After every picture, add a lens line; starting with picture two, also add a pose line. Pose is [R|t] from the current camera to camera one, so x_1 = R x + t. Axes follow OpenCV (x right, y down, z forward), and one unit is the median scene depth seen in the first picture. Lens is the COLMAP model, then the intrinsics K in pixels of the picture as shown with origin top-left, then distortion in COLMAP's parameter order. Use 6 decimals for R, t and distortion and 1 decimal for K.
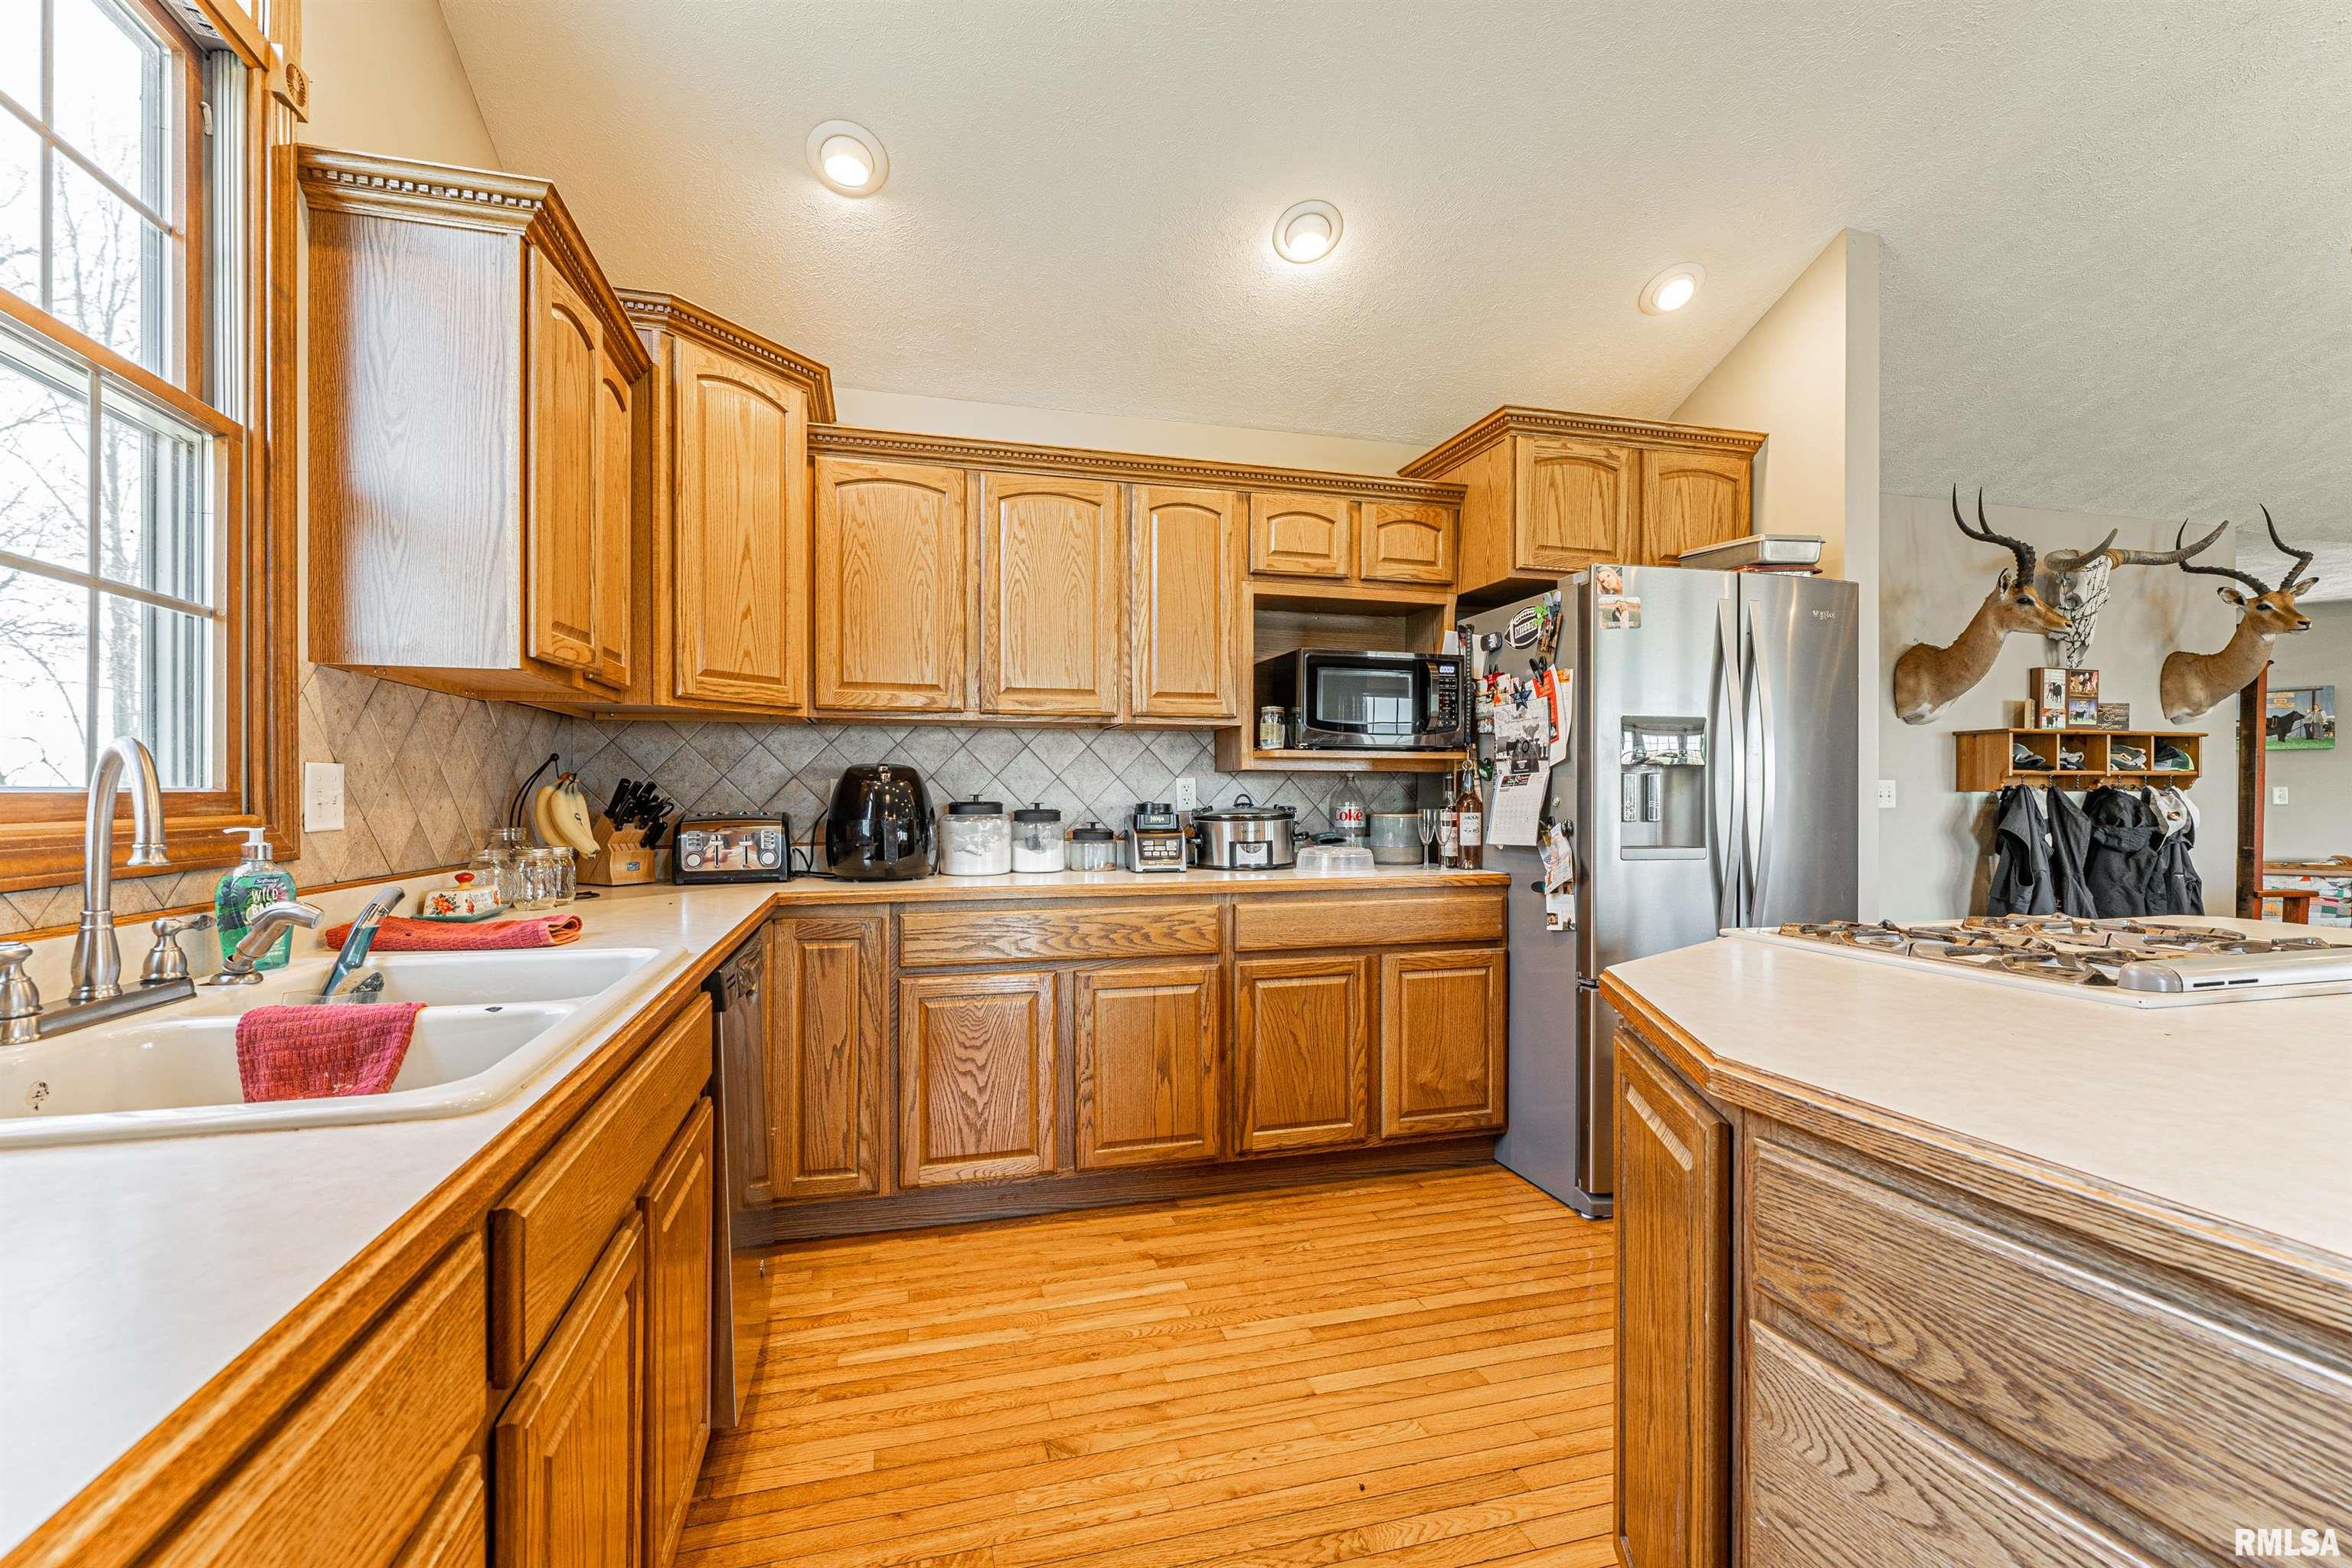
lens RADIAL K [[993.7, 0, 1162.1], [0, 993.7, 794.5], [0, 0, 1]] dist [-0.001985, -0.000811]
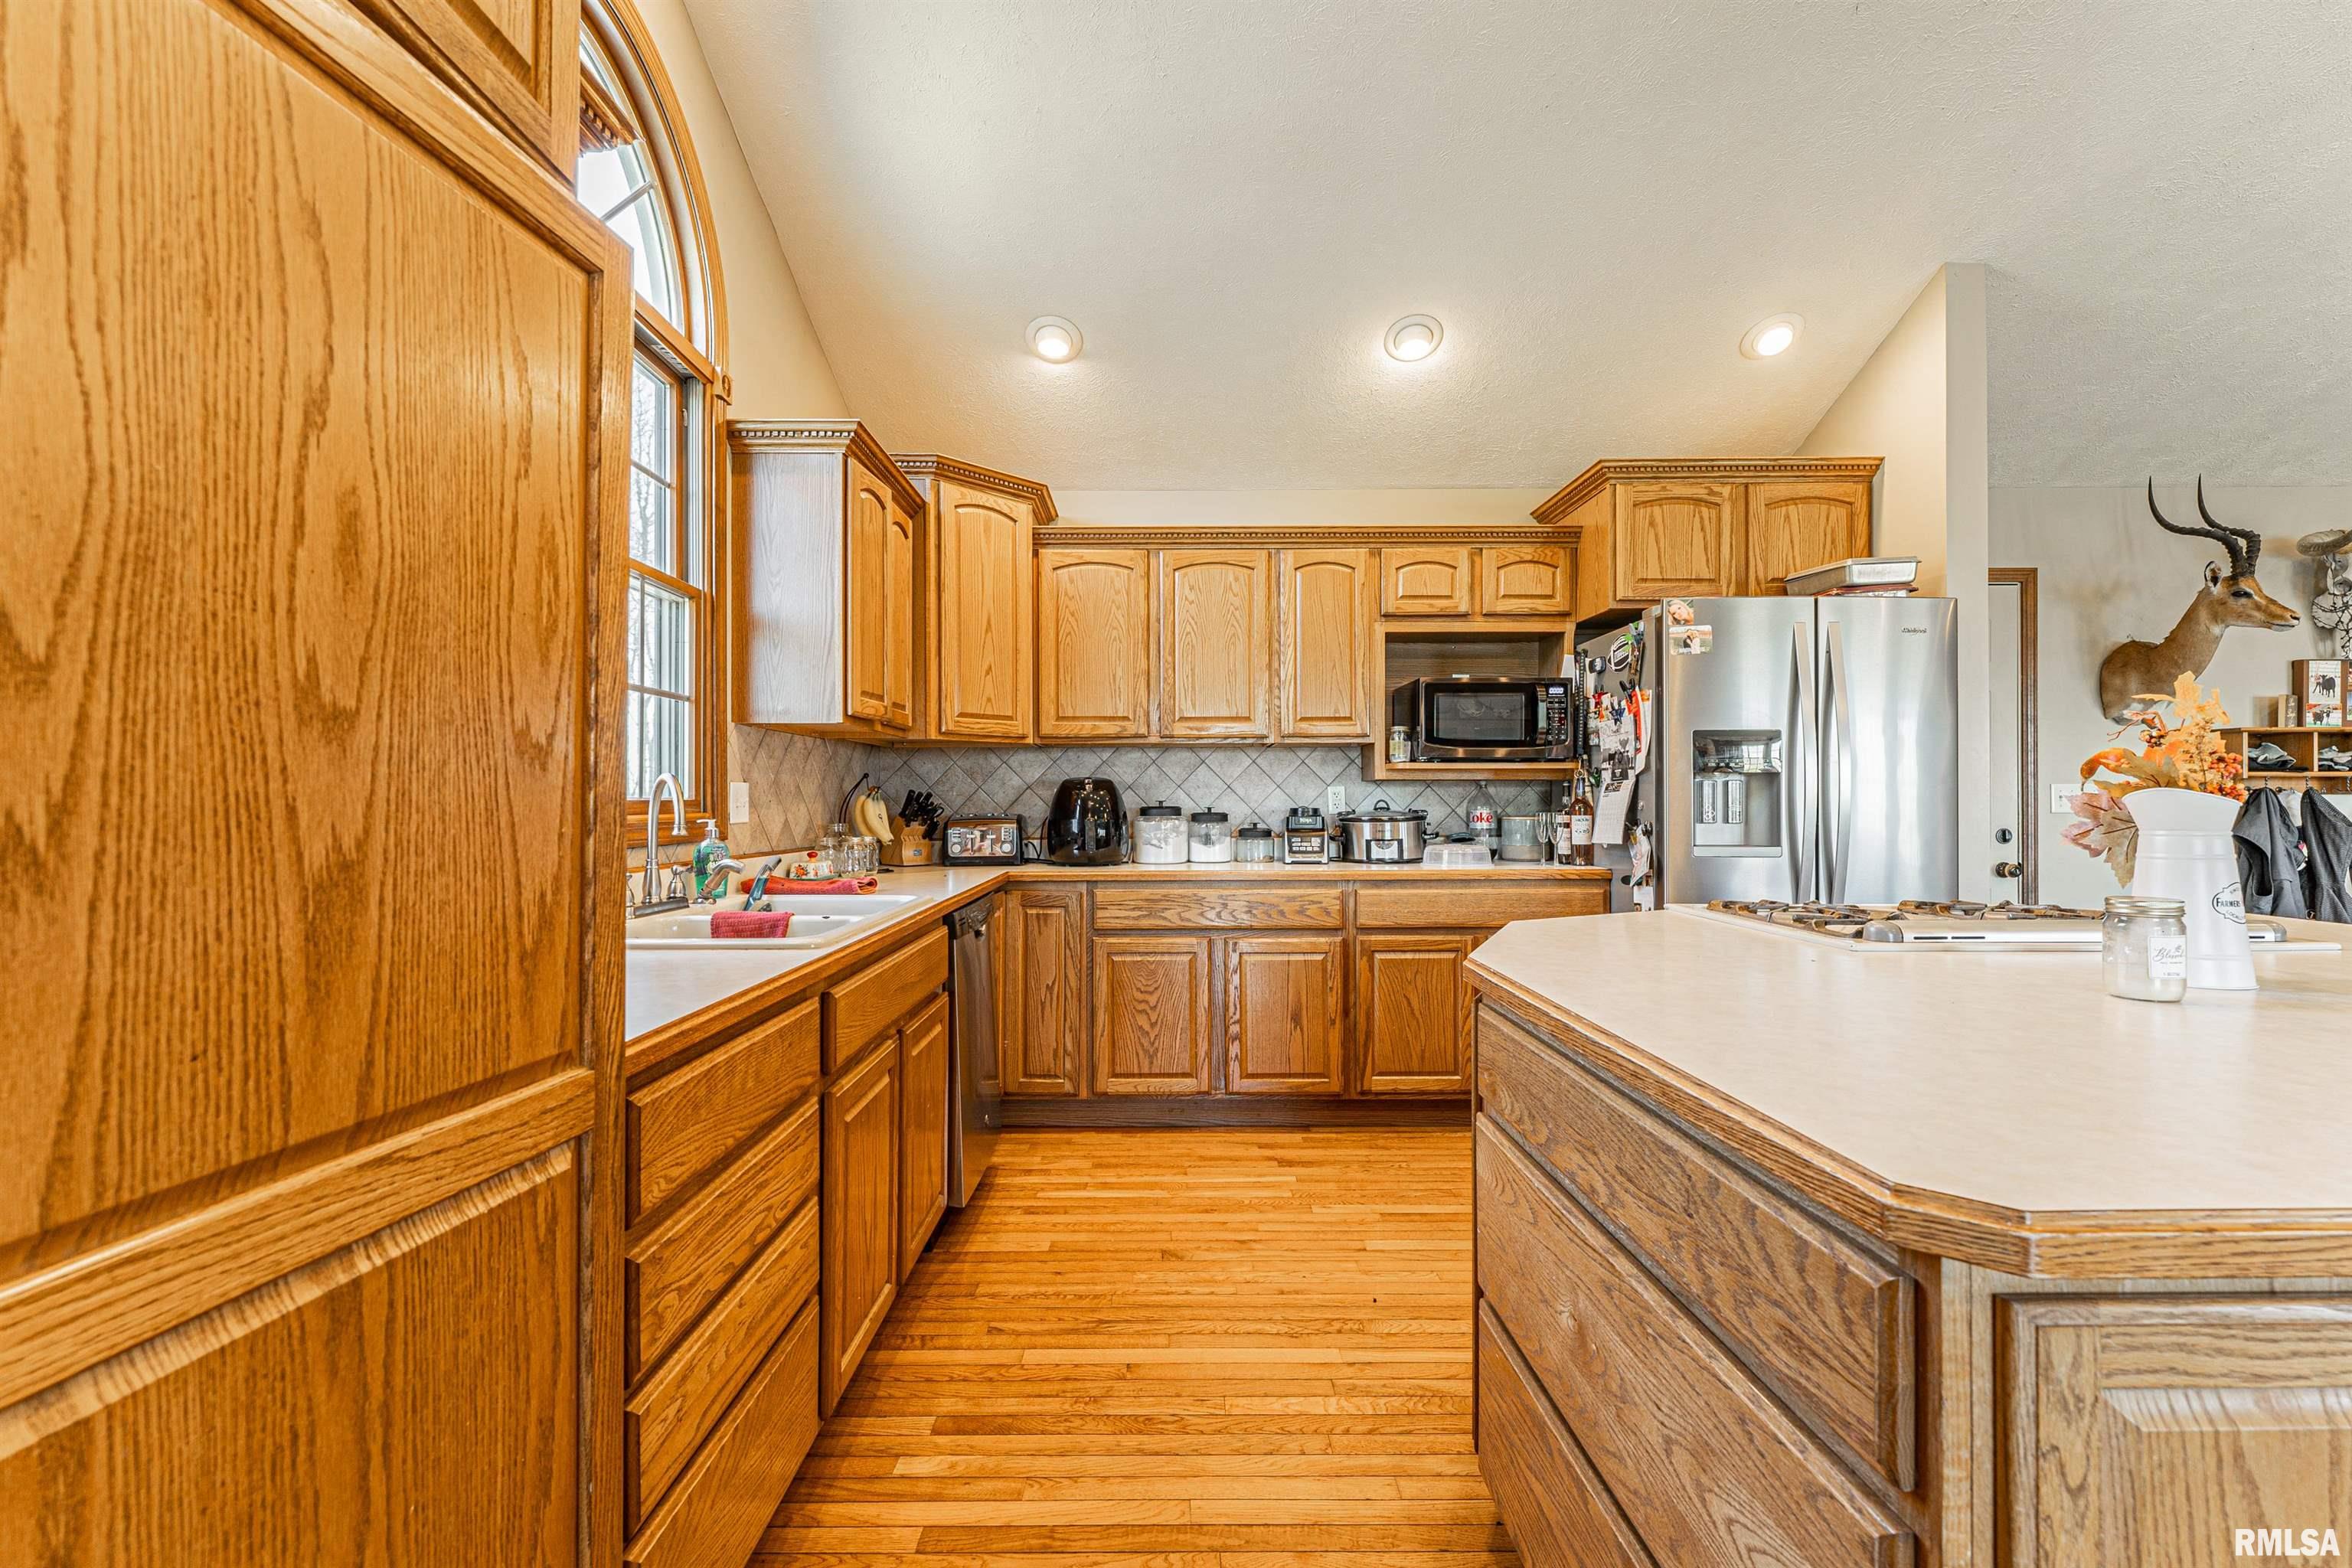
lens RADIAL K [[993.7, 0, 1162.1], [0, 993.7, 794.5], [0, 0, 1]] dist [-0.001985, -0.000811]
pose [[0.962587, -0.003965, -0.270943, 0.174004], [0.002199, 0.999974, -0.006820, 0.000918], [0.270963, 0.005969, 0.962571, -0.247121]]
